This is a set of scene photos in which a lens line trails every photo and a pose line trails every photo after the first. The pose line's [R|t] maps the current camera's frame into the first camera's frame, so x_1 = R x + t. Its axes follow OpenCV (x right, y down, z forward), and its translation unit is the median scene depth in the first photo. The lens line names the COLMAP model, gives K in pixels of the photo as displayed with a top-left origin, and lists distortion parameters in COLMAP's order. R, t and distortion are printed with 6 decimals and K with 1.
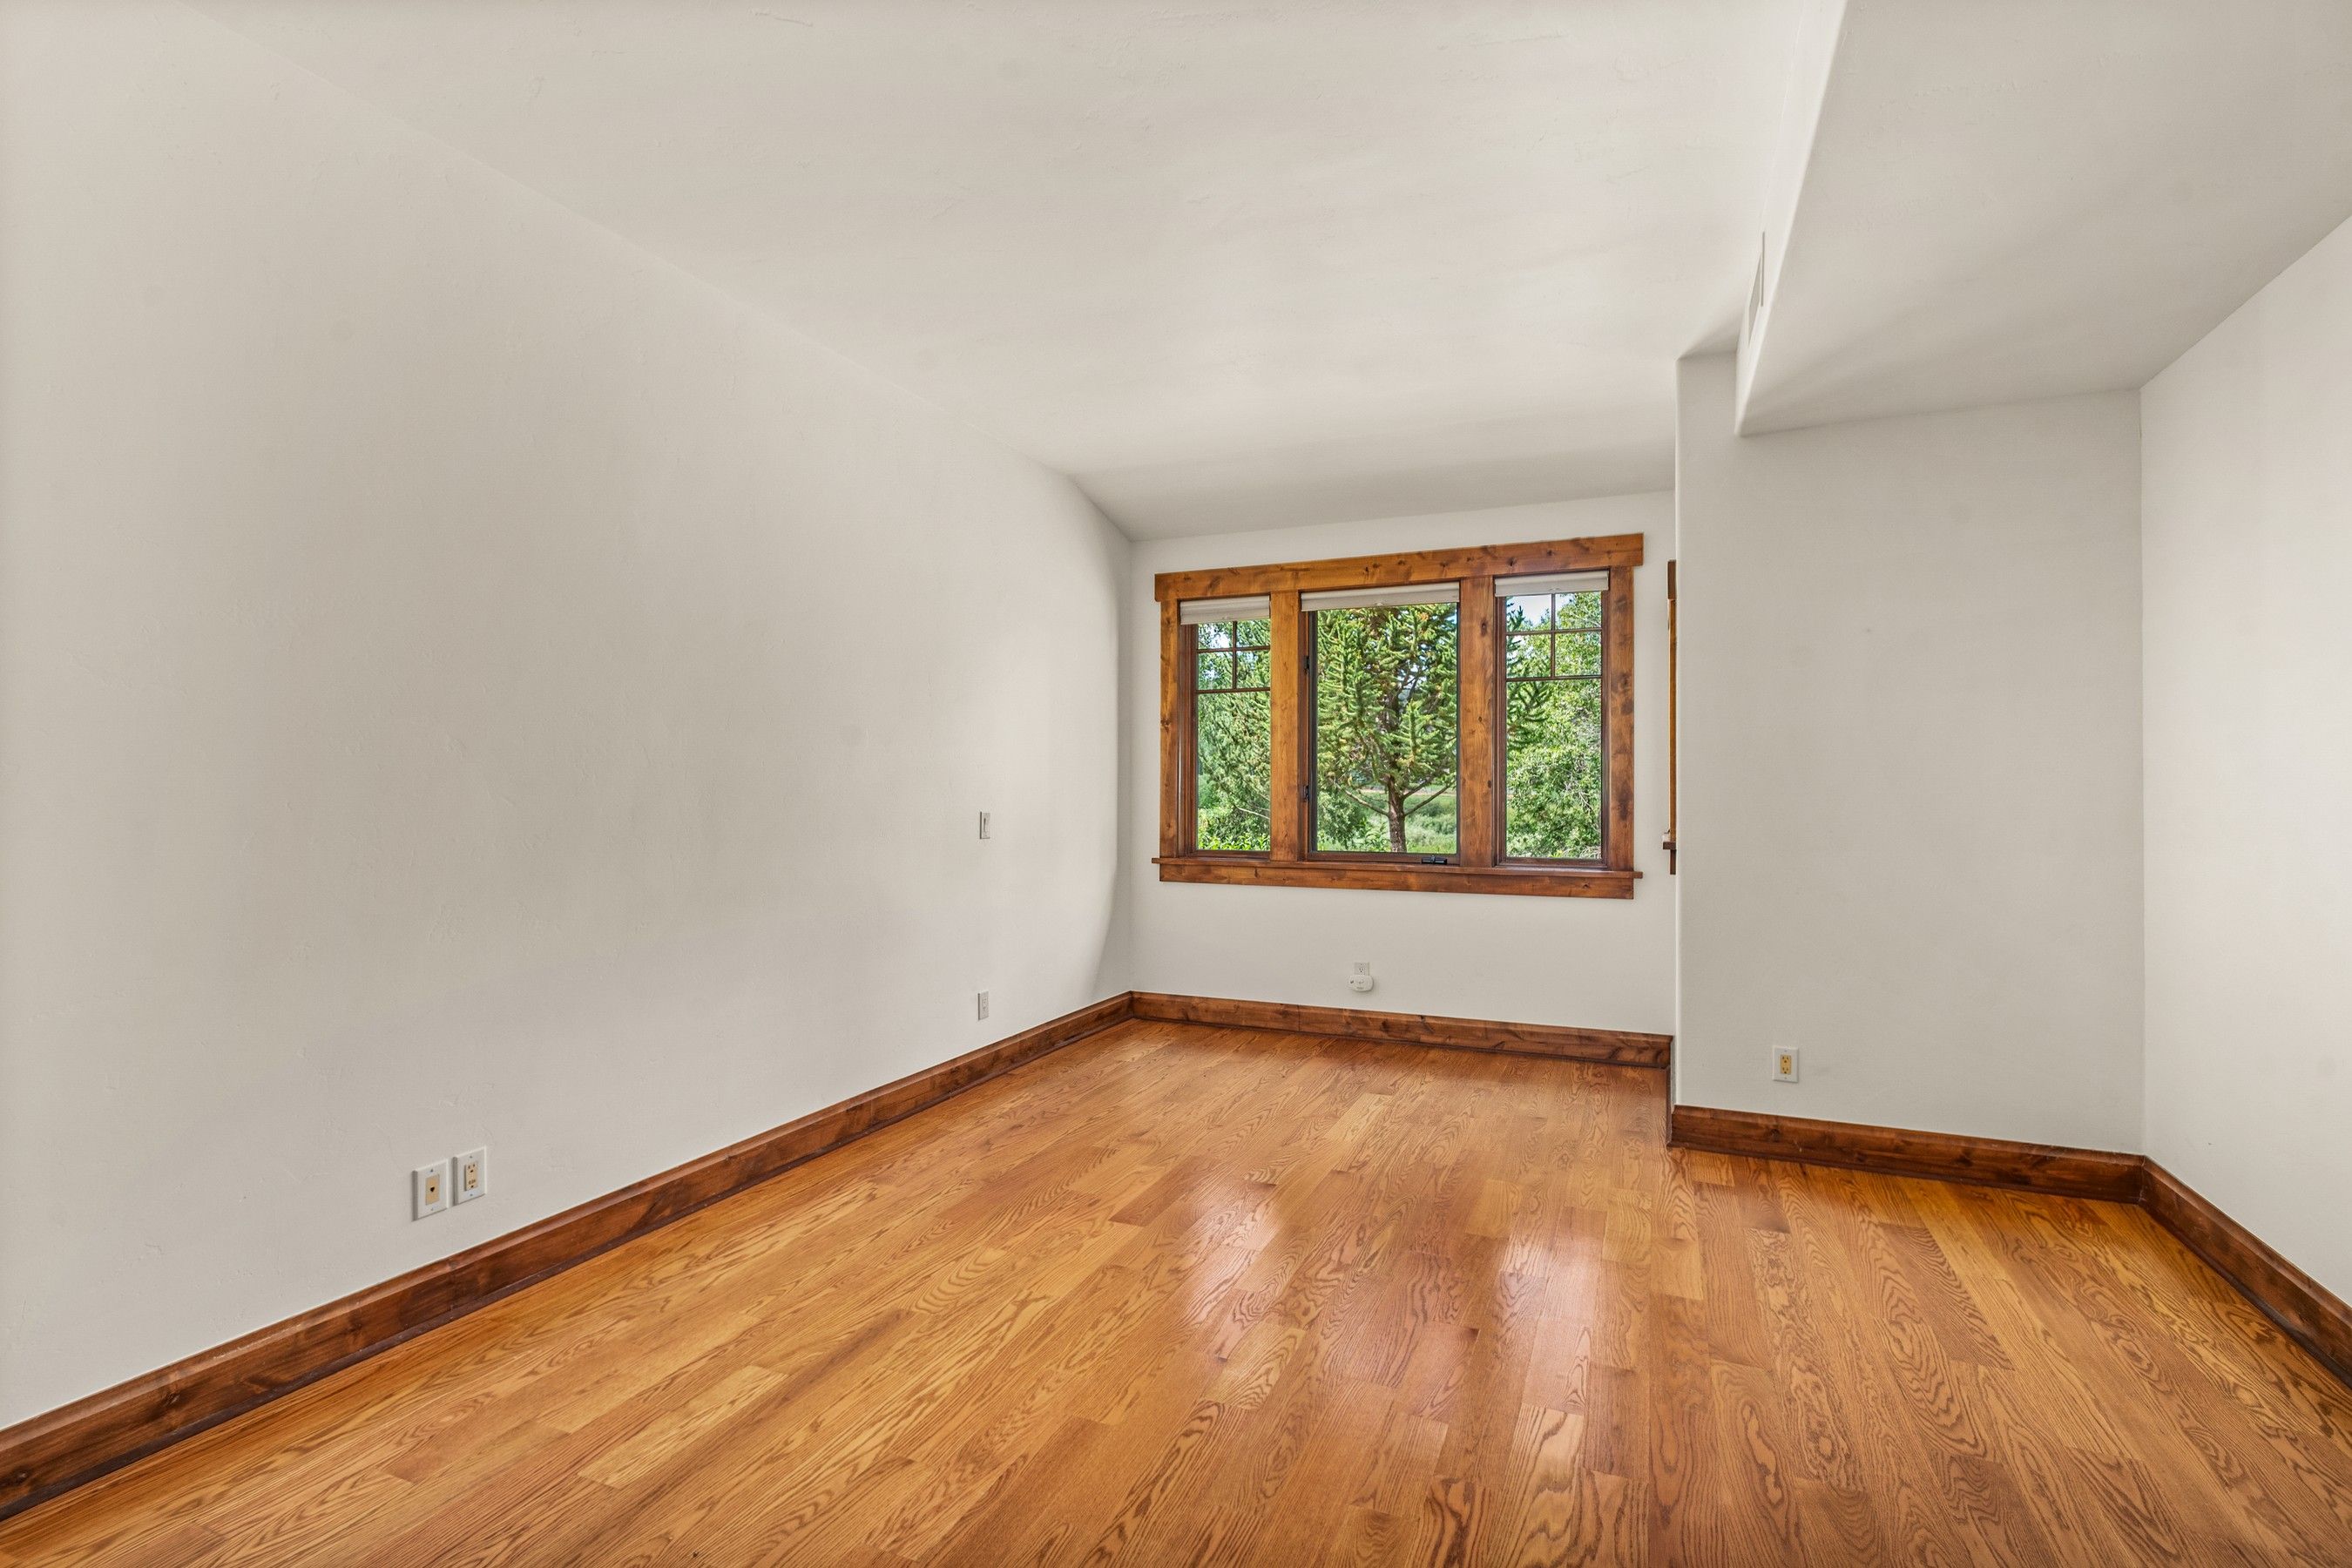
lens RADIAL K [[1096.9, 0, 1188.4], [0, 1096.9, 781.5], [0, 0, 1]] dist [0.014512, -0.003237]
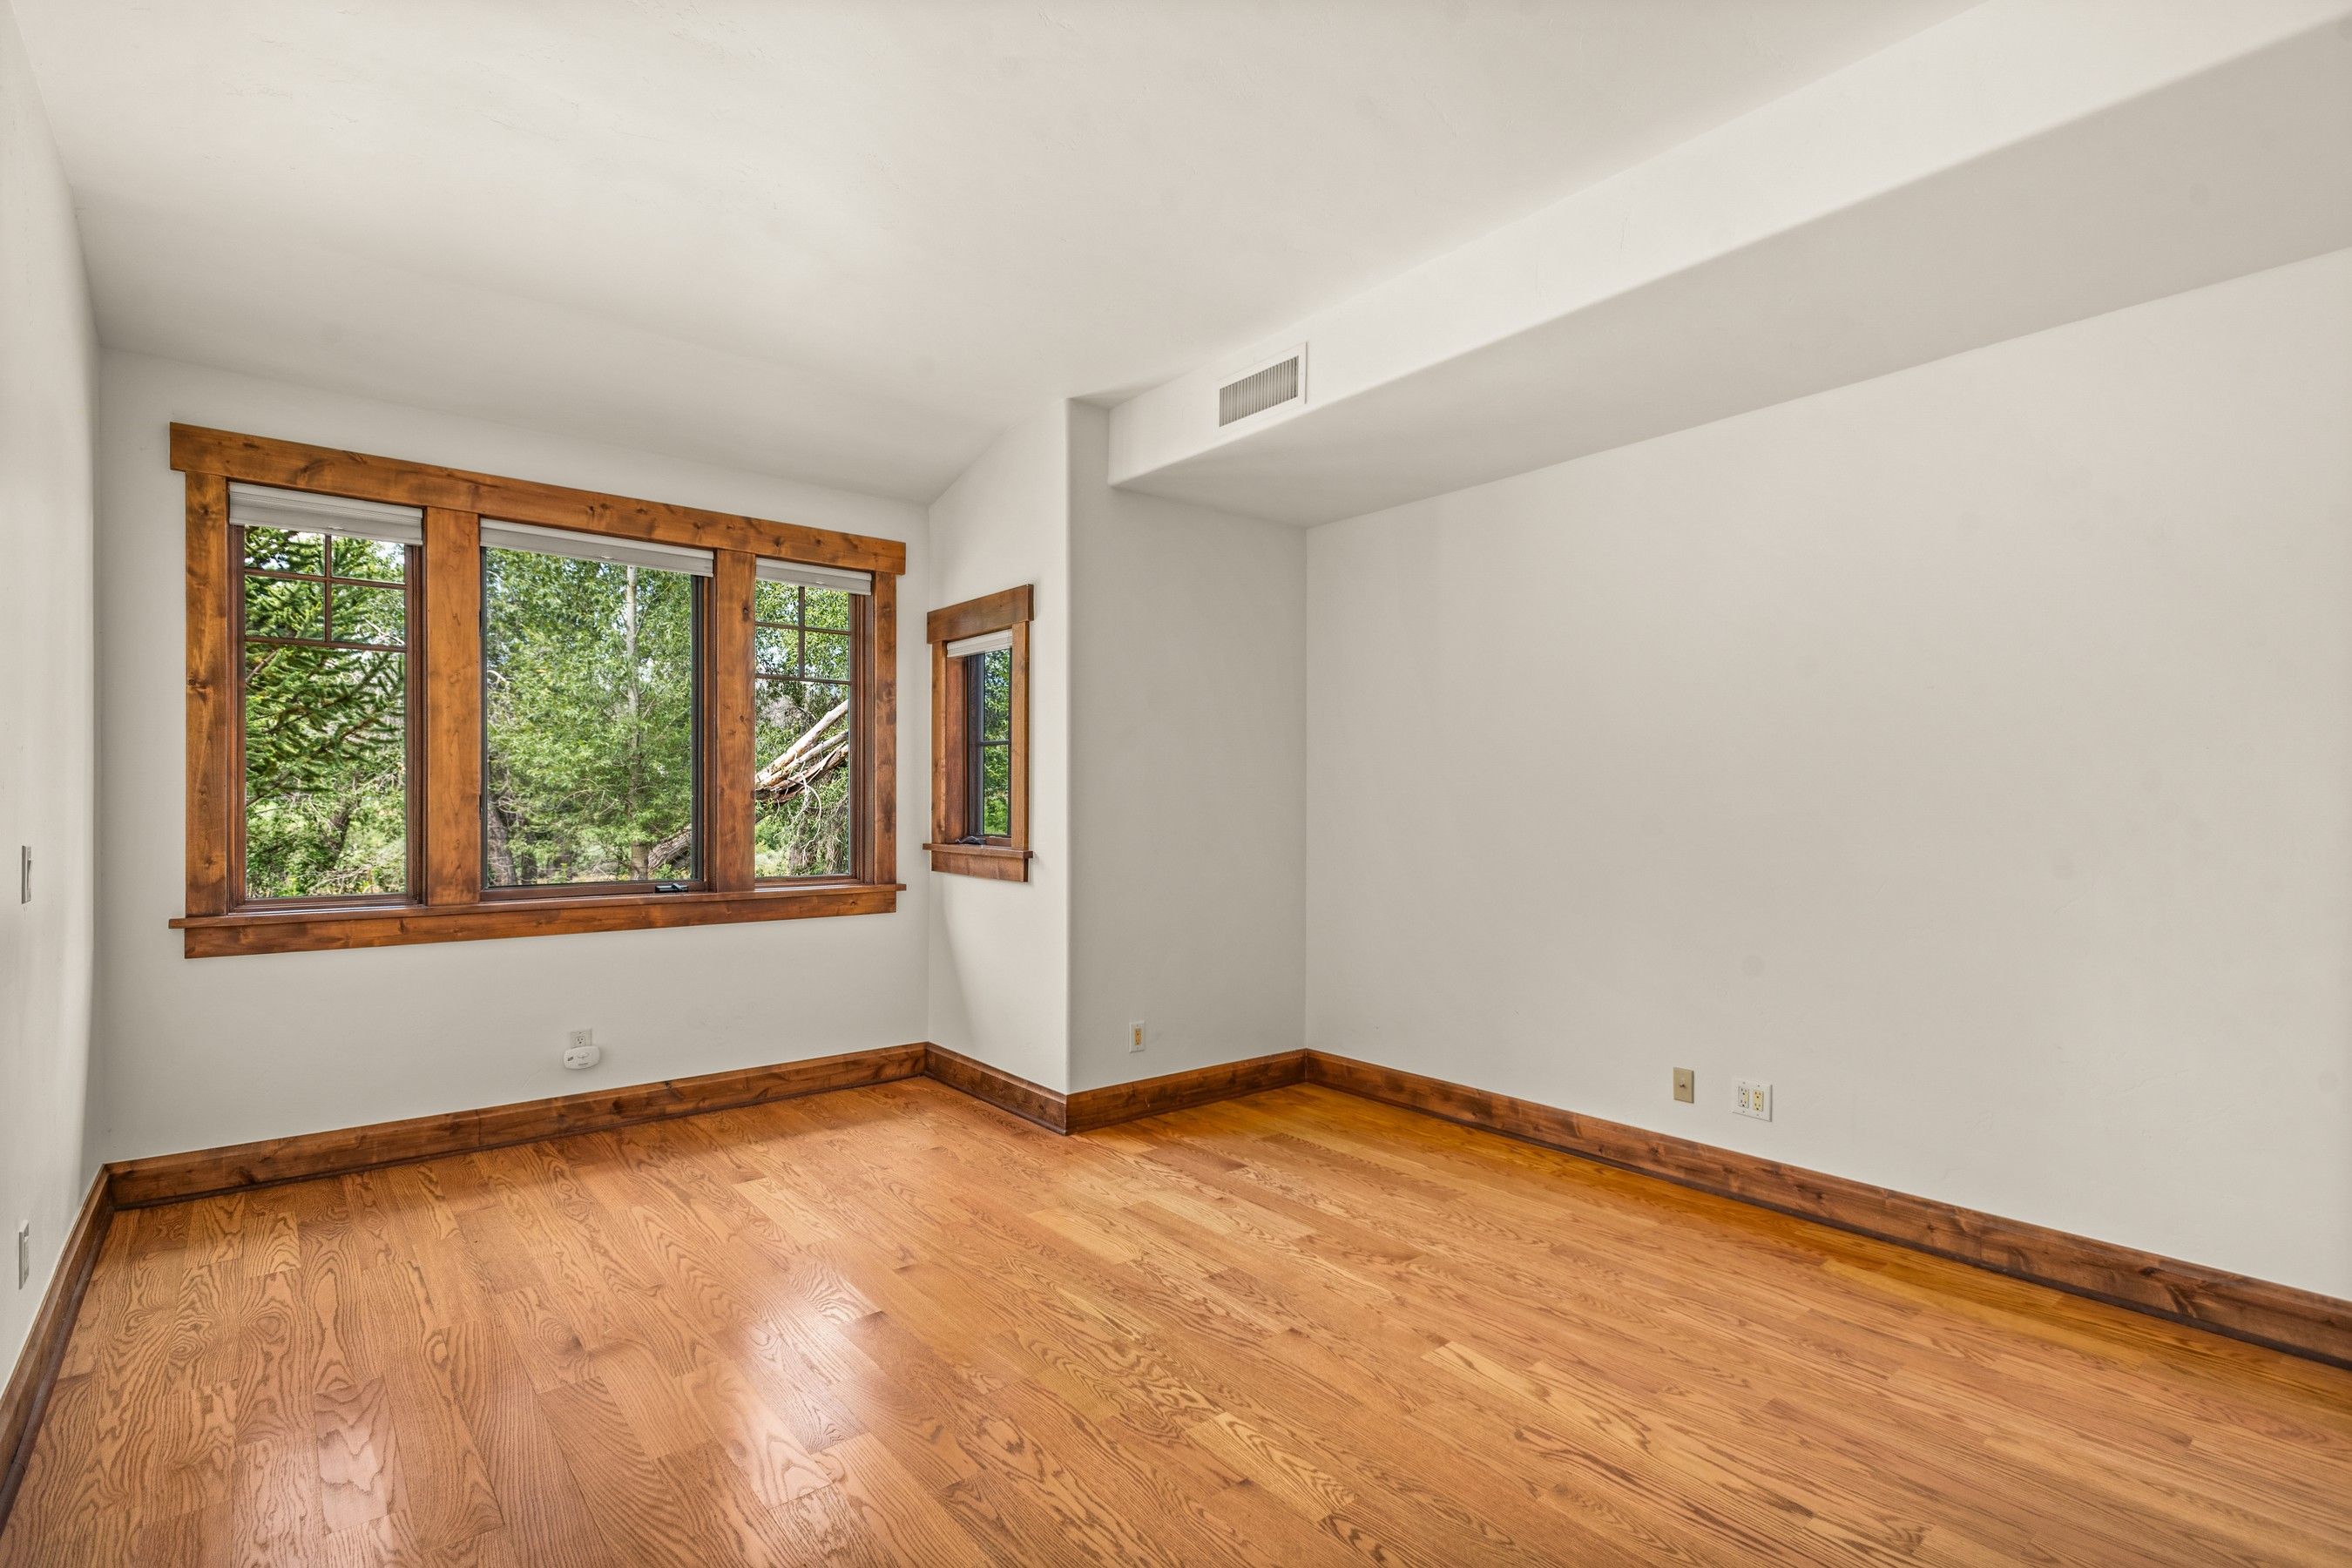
lens RADIAL K [[1096.9, 0, 1178.8], [0, 1096.9, 801.0], [0, 0, 1]] dist [0.014512, -0.003237]
pose [[0.465728, 0.002312, 0.884925, -0.333545], [-0.008330, 0.999964, 0.001772, 0.003287], [-0.884889, -0.008196, 0.465731, 0.299959]]
